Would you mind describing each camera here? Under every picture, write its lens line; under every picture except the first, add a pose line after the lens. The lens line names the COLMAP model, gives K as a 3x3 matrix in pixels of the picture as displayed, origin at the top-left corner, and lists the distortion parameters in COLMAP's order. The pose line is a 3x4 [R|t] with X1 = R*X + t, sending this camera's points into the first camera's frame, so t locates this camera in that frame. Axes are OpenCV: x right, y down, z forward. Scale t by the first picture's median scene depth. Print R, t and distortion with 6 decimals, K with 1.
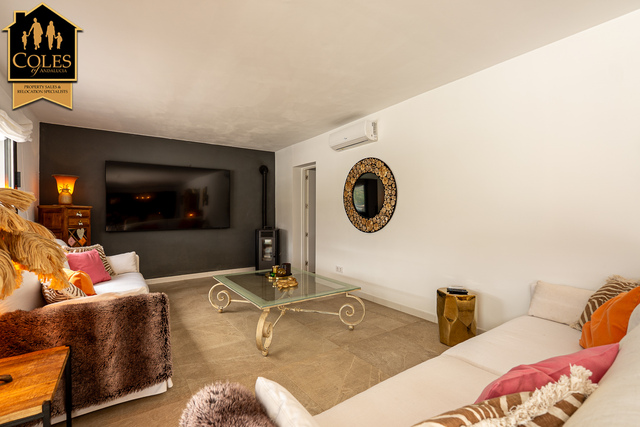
lens RADIAL K [[297.0, 0, 320.0], [0, 297.0, 213.5], [0, 0, 1]] dist [-0.002039, -0.000304]
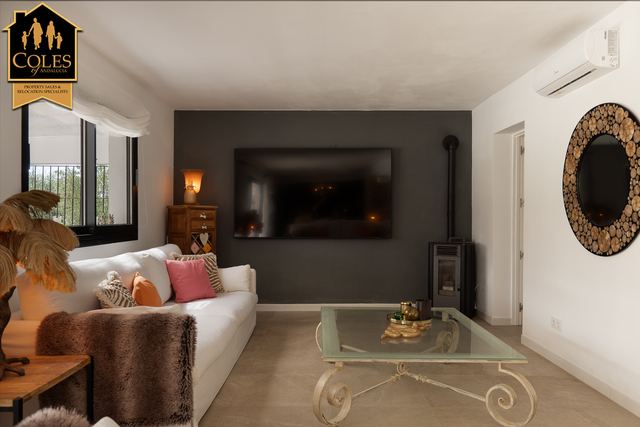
lens RADIAL K [[496.6, 0, 320.0], [0, 496.6, 213.5], [0, 0, 1]] dist [0.004333, 0.001168]
pose [[0.814100, 0.002043, -0.580722, 0.274335], [-0.004770, 0.999984, -0.003169, -0.001012], [0.580706, 0.005350, 0.814096, 0.058845]]
